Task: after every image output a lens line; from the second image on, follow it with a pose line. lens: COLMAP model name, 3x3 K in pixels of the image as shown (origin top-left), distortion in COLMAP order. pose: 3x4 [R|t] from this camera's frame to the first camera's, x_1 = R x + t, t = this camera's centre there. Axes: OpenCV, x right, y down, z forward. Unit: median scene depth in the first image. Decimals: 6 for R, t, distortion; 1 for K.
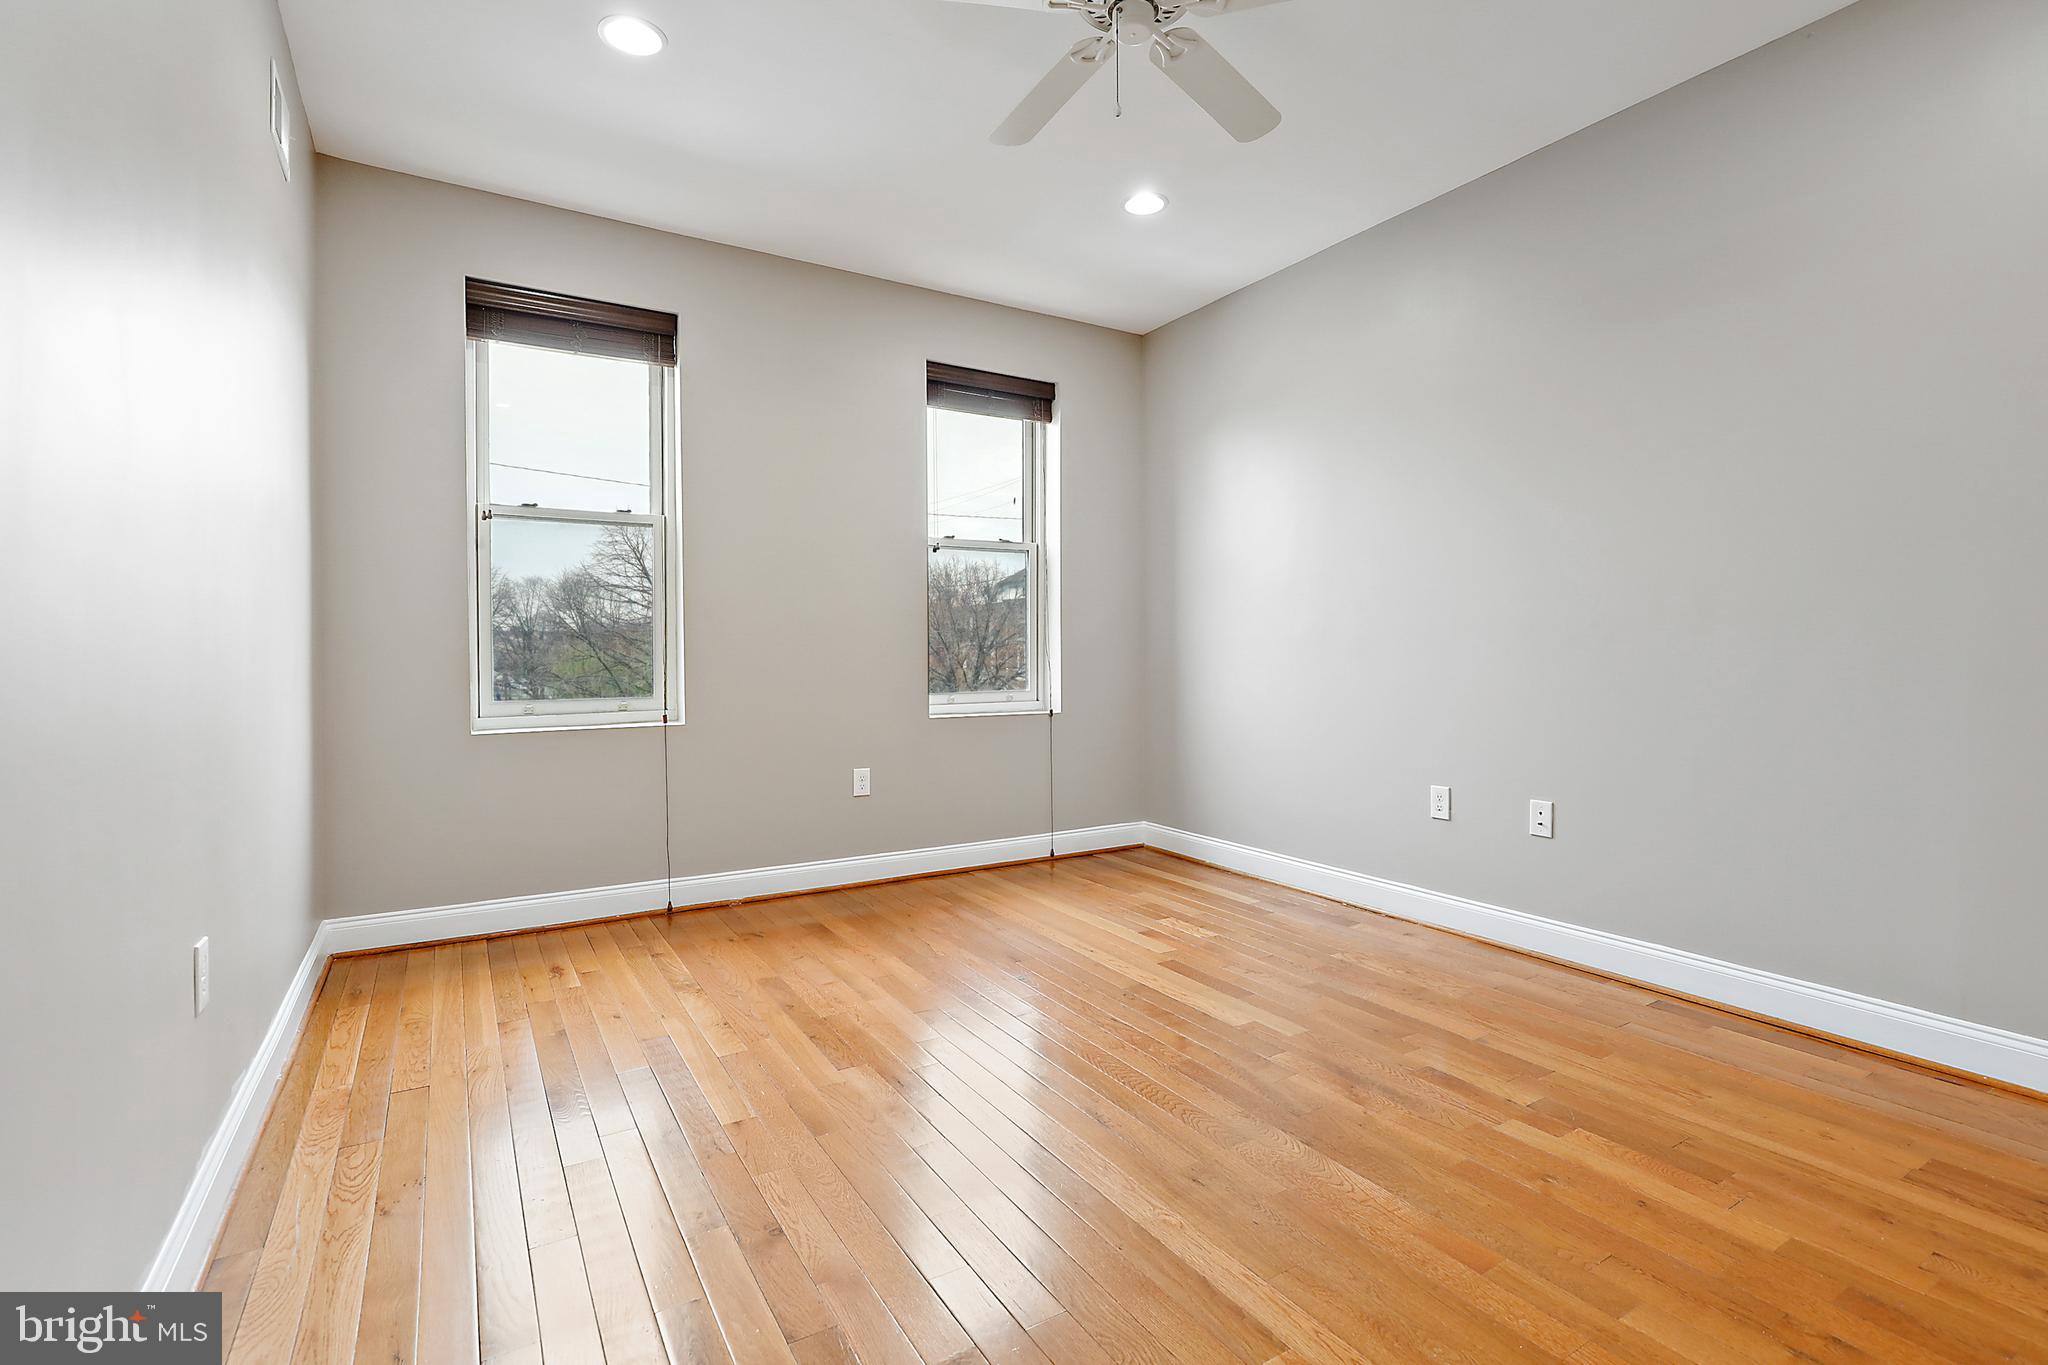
lens RADIAL K [[942.9, 0, 1034.2], [0, 942.9, 655.9], [0, 0, 1]] dist [0.000956, 0.000409]
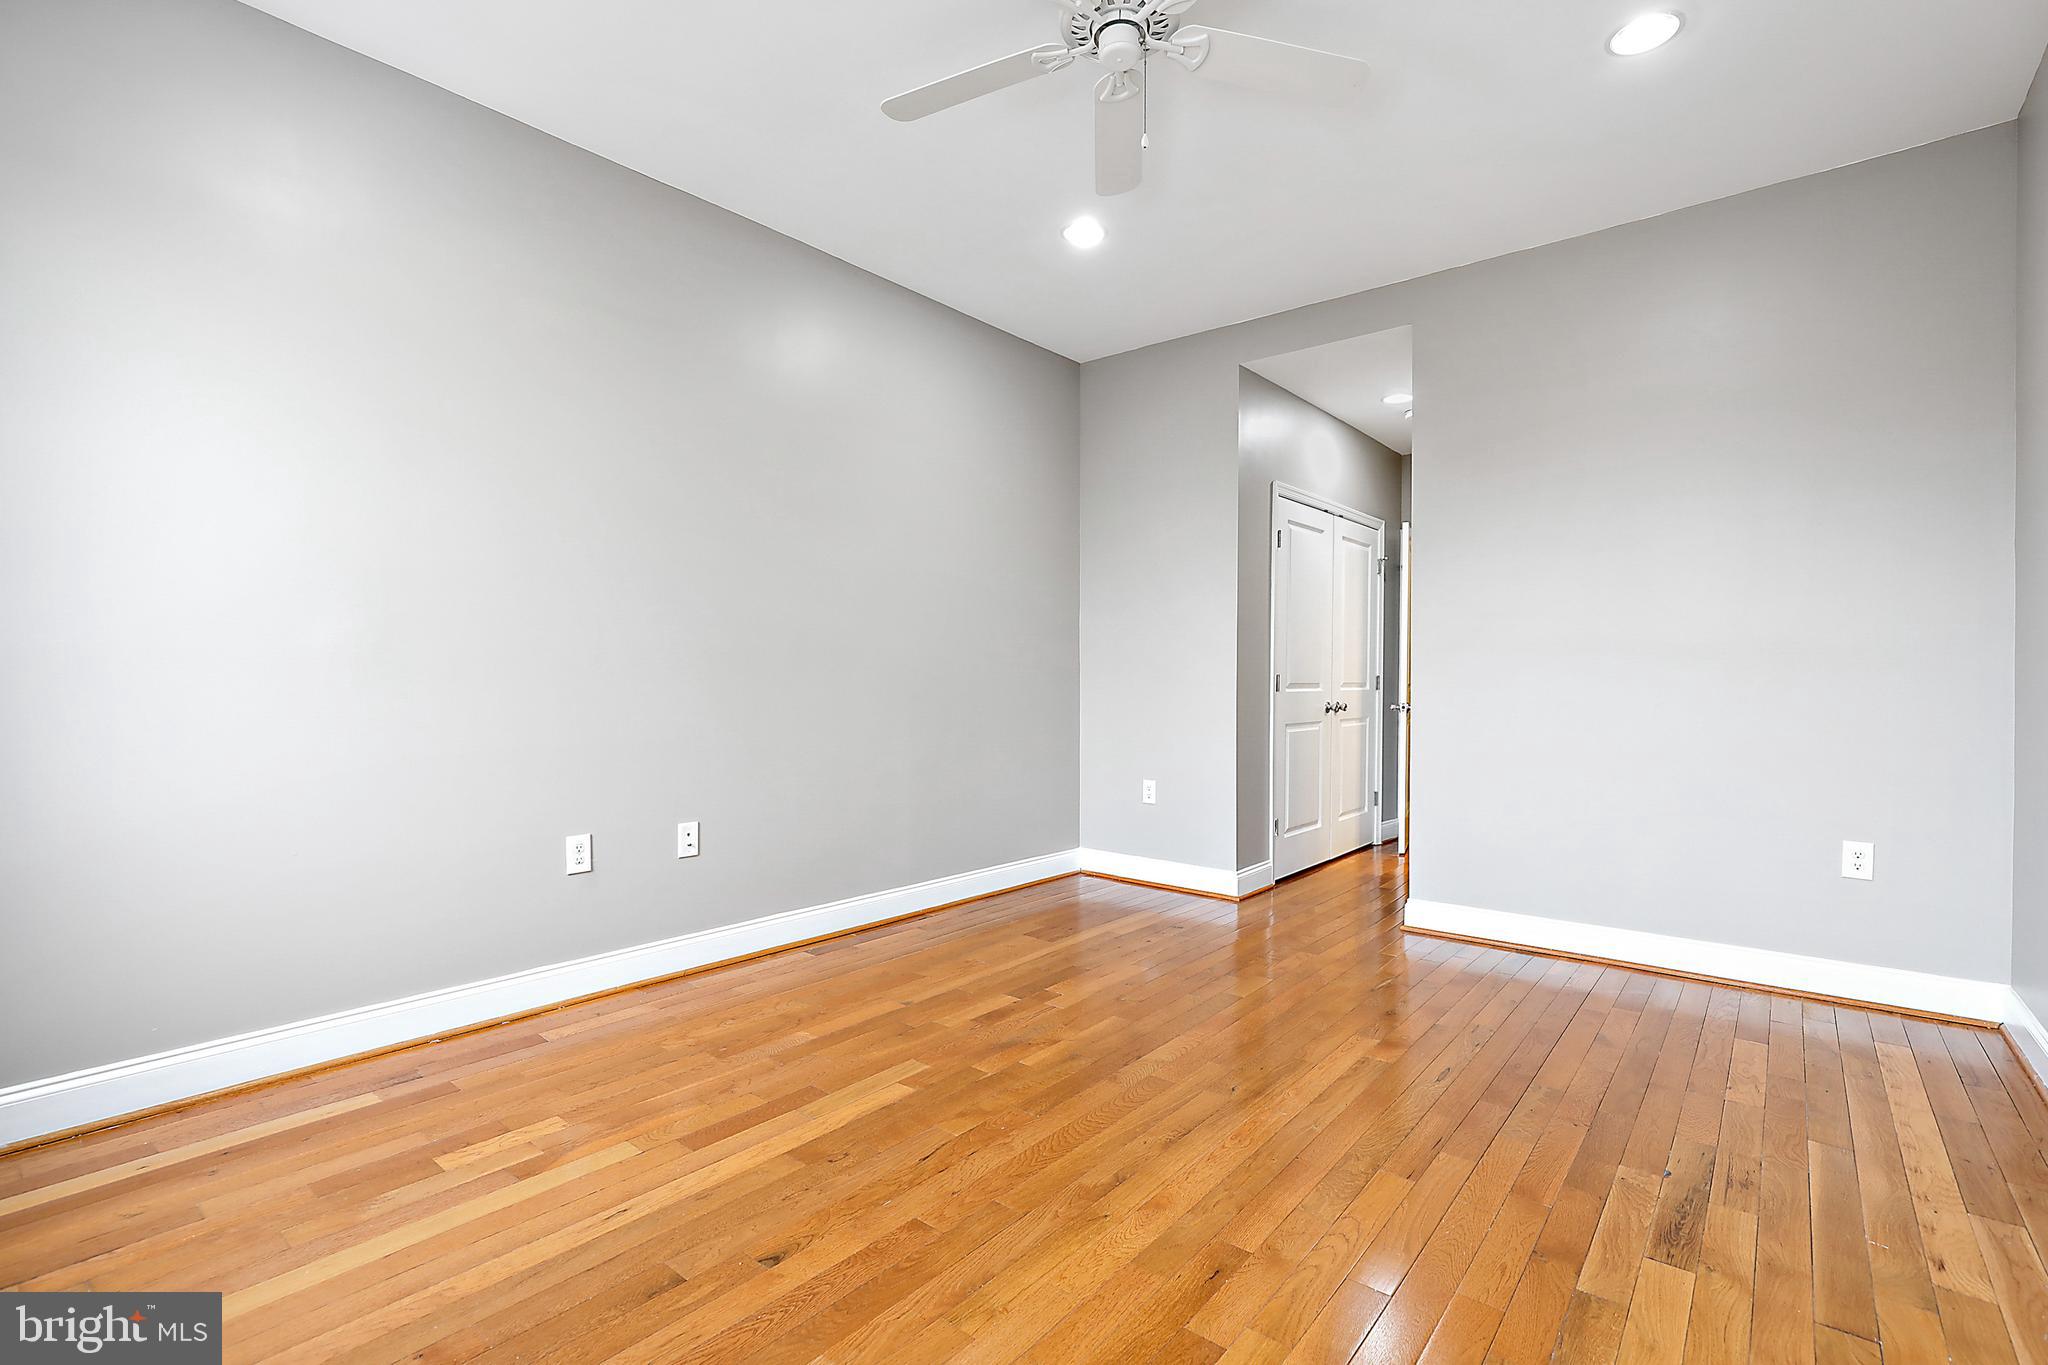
lens RADIAL K [[929.8, 0, 1024.0], [0, 929.8, 682.5], [0, 0, 1]] dist [-0.001744, 0.000004]
pose [[-0.315933, -0.002356, 0.948779, -0.502082], [-0.003014, 0.999994, 0.001479, -0.003651], [-0.948777, -0.002392, -0.315938, 0.882798]]
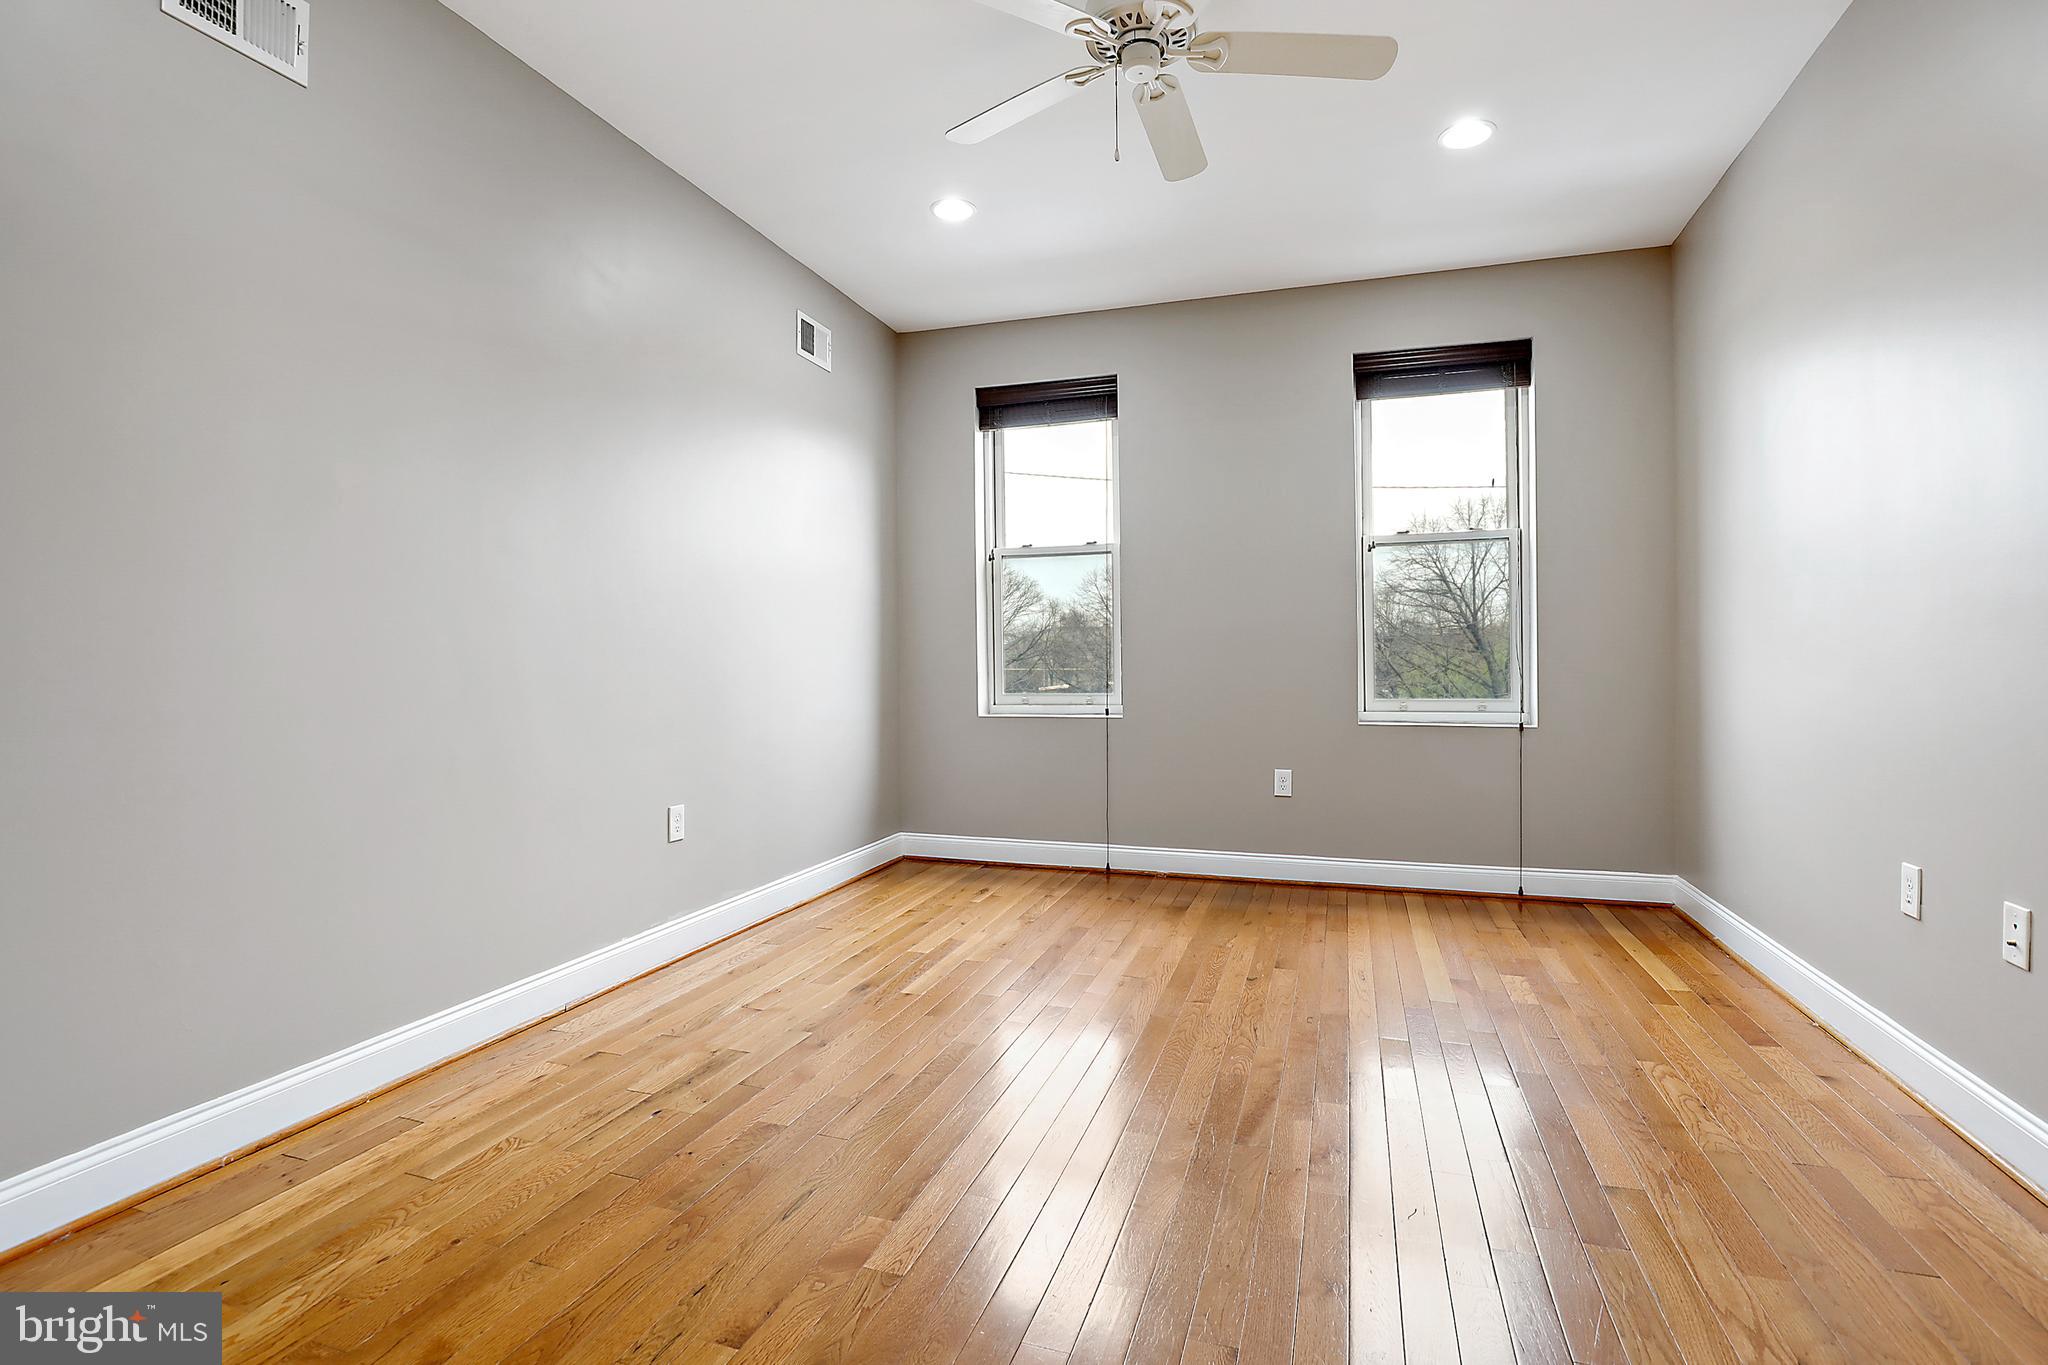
lens RADIAL K [[988.8, 0, 1026.9], [0, 988.8, 653.5], [0, 0, 1]] dist [-0.003352, -0.000412]
pose [[0.644248, -0.001559, -0.764815, 0.550743], [0.001014, 0.999999, -0.001185, -0.007307], [0.764816, -0.000012, 0.644249, 0.109864]]
